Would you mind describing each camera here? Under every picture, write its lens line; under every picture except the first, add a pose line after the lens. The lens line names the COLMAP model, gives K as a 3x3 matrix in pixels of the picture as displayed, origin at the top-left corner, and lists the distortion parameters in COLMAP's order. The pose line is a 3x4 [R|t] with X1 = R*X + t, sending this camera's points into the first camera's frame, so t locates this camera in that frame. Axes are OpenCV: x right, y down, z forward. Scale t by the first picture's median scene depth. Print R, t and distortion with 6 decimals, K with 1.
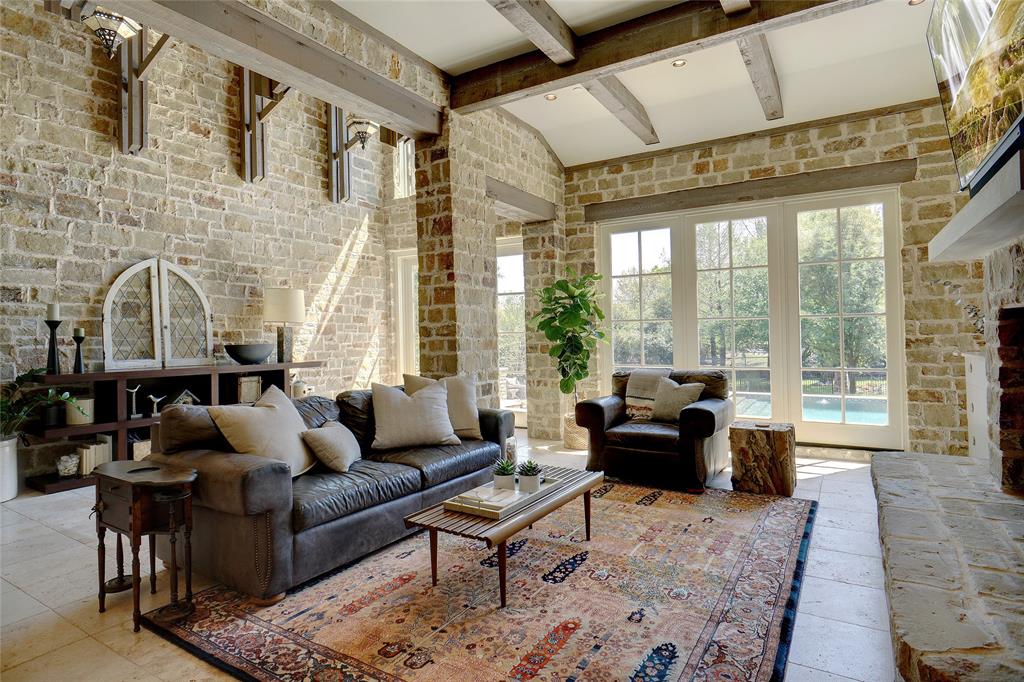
lens RADIAL K [[541.7, 0, 509.5], [0, 541.7, 336.6], [0, 0, 1]] dist [-0.014777, 0.004511]
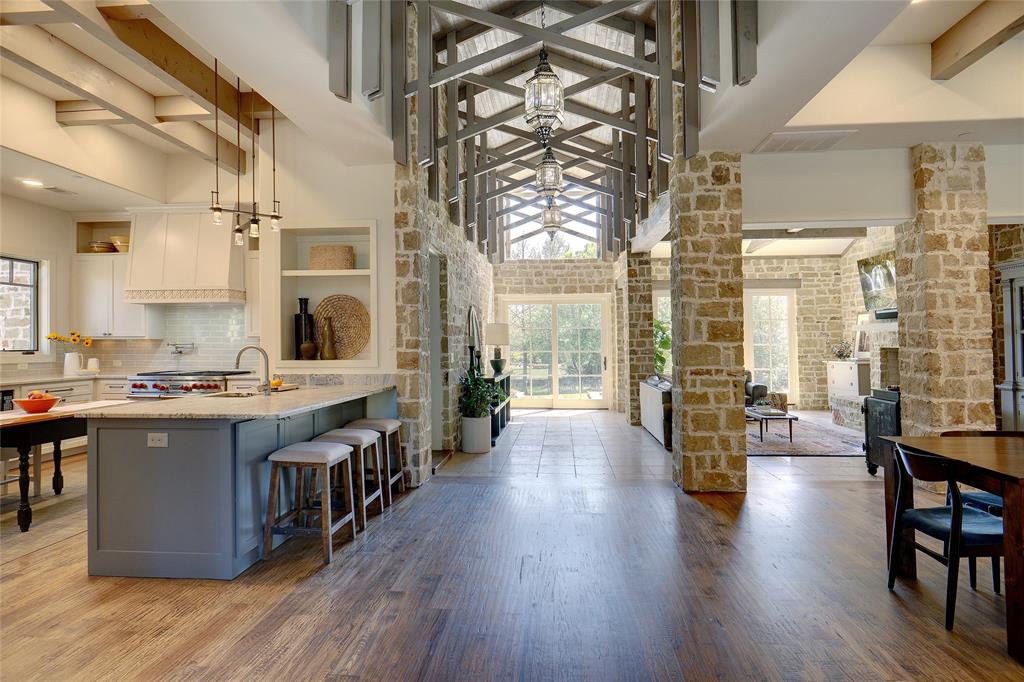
lens RADIAL K [[541.7, 0, 516.8], [0, 541.7, 341.9], [0, 0, 1]] dist [-0.014777, 0.004511]
pose [[0.888039, 0.007689, 0.459704, -1.158490], [0.000099, 0.999857, -0.016915, -0.012127], [-0.459768, 0.015067, 0.887911, -0.422663]]
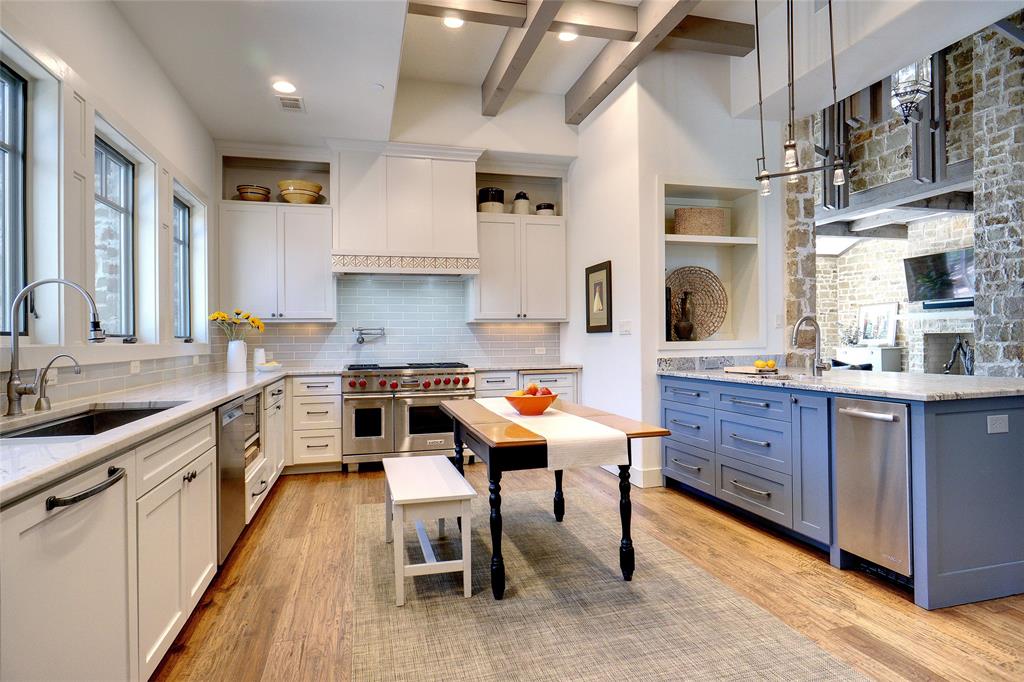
lens RADIAL K [[541.7, 0, 506.4], [0, 541.7, 345.5], [0, 0, 1]] dist [-0.014777, 0.004511]
pose [[0.695129, -0.005032, 0.718868, -1.784701], [0.015461, 0.999849, -0.007951, 0.011671], [-0.718719, 0.016641, 0.695101, 0.191288]]
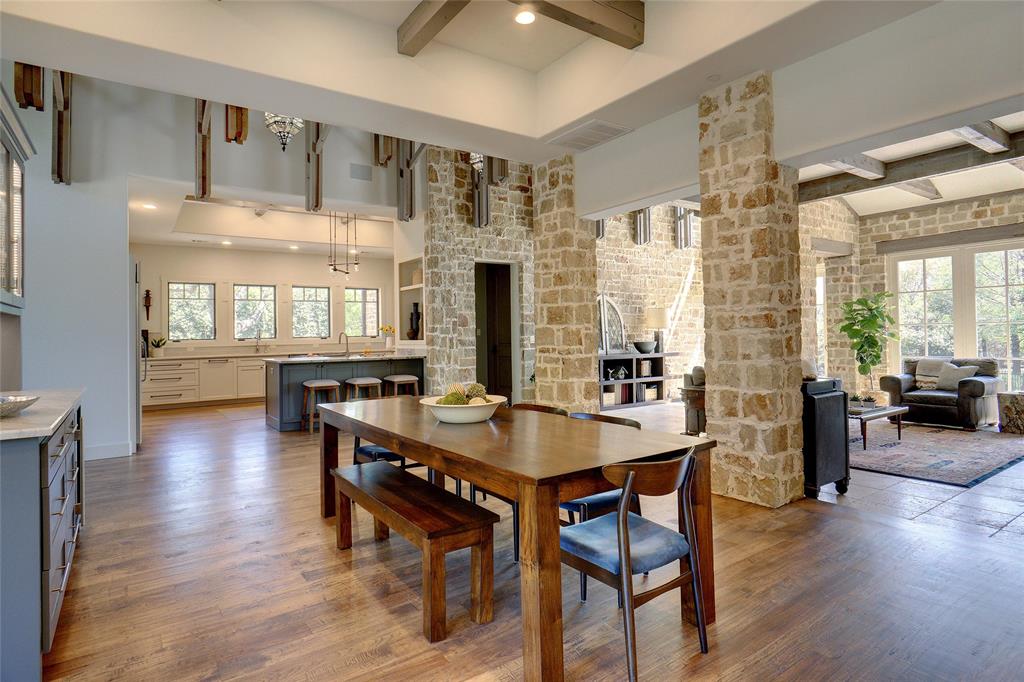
lens RADIAL K [[541.7, 0, 499.2], [0, 541.7, 343.9], [0, 0, 1]] dist [-0.014777, 0.004511]
pose [[0.916927, -0.000136, -0.399054, -0.223691], [0.006669, 0.999865, 0.014985, -0.007488], [0.398998, -0.016401, 0.916805, -0.750978]]
